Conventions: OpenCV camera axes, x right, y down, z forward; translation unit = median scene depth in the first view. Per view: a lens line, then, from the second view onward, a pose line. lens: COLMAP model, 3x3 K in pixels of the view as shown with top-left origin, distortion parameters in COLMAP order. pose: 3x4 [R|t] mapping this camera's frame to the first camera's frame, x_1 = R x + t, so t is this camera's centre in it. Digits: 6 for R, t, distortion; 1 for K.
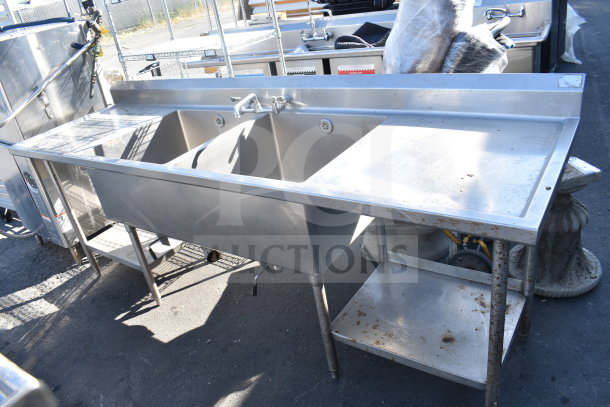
lens RADIAL K [[471.0, 0, 305.0], [0, 471.0, 203.5], [0, 0, 1]] dist [-0.094959, 0.012019]
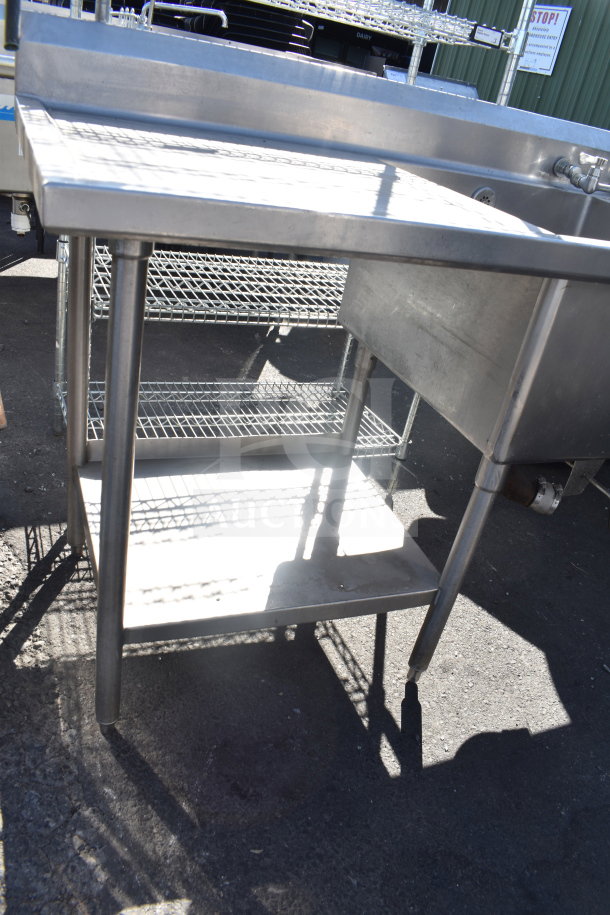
lens RADIAL K [[706.5, 0, 305.0], [0, 706.5, 457.5], [0, 0, 1]] dist [-0.094959, 0.012019]
pose [[0.499352, -0.181762, 0.847119, -0.878389], [0.138325, 0.981930, 0.129149, -0.047476], [-0.855286, 0.052686, 0.515471, 0.843837]]
